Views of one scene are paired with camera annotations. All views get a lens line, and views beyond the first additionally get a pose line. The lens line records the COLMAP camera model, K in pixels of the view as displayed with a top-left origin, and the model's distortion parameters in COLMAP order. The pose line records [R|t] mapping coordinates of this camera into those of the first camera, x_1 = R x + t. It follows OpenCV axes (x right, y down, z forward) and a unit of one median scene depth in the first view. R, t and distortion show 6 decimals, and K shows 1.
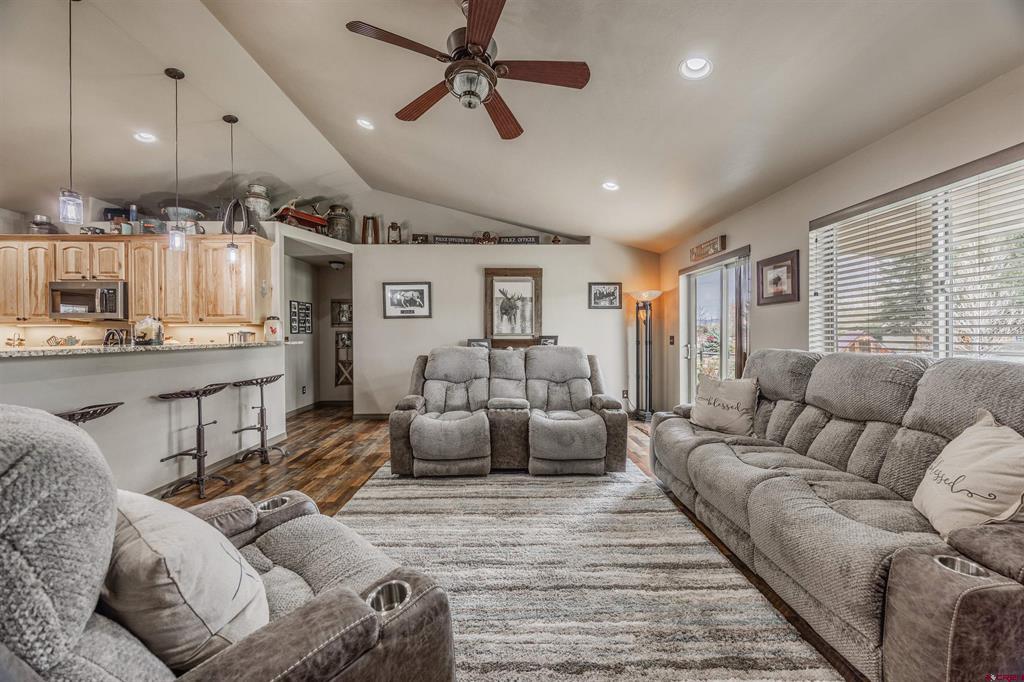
lens RADIAL K [[393.1, 0, 513.8], [0, 393.1, 338.0], [0, 0, 1]] dist [0.000253, -0.000191]
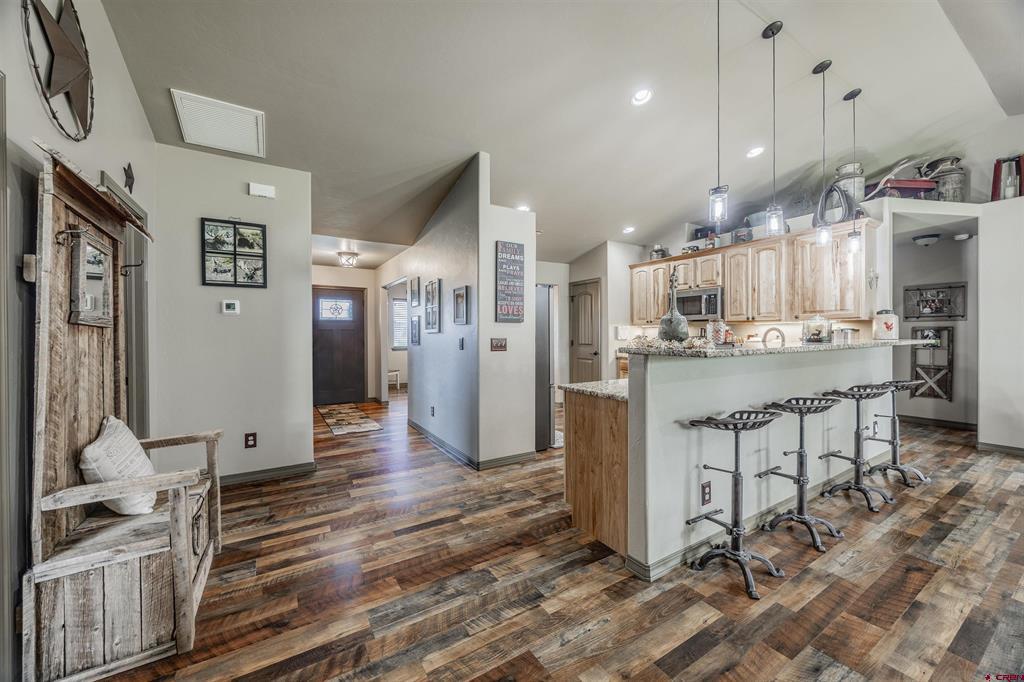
lens RADIAL K [[393.1, 0, 504.9], [0, 393.1, 335.4], [0, 0, 1]] dist [0.000253, -0.000191]
pose [[0.503302, -0.000101, -0.864110, -0.297309], [-0.000104, 1.000000, -0.000177, -0.000043], [0.864110, 0.000179, 0.503302, -0.135532]]
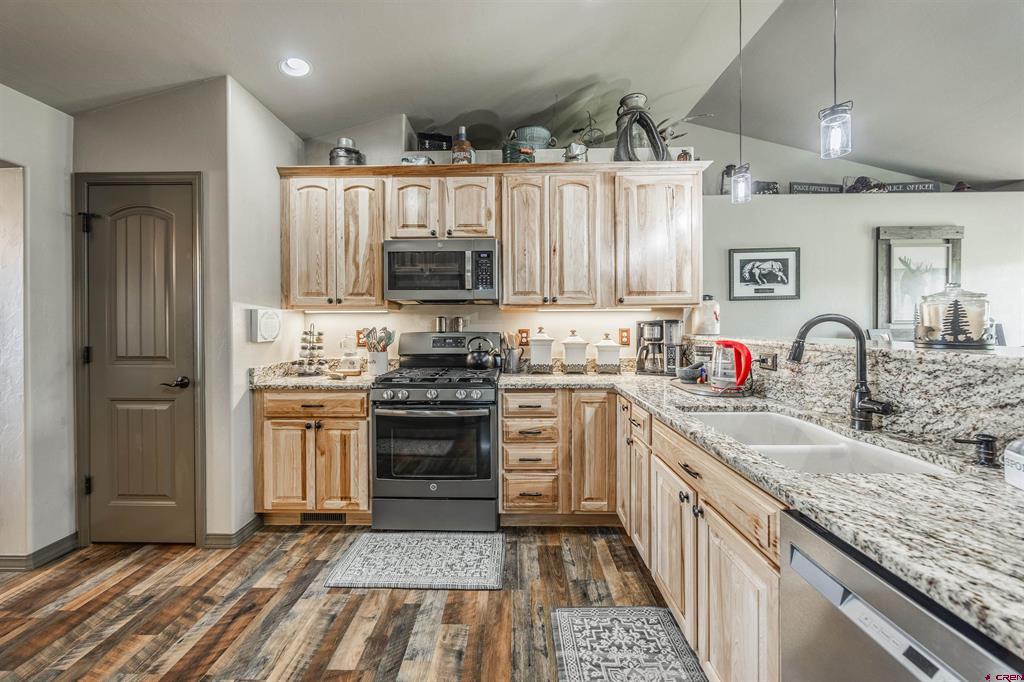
lens RADIAL K [[393.1, 0, 494.5], [0, 393.1, 324.2], [0, 0, 1]] dist [0.000253, -0.000191]
pose [[0.999516, -0.002855, -0.030974, -0.942039], [0.002784, 0.999993, -0.002338, -0.008571], [0.030981, 0.002251, 0.999517, 0.367414]]
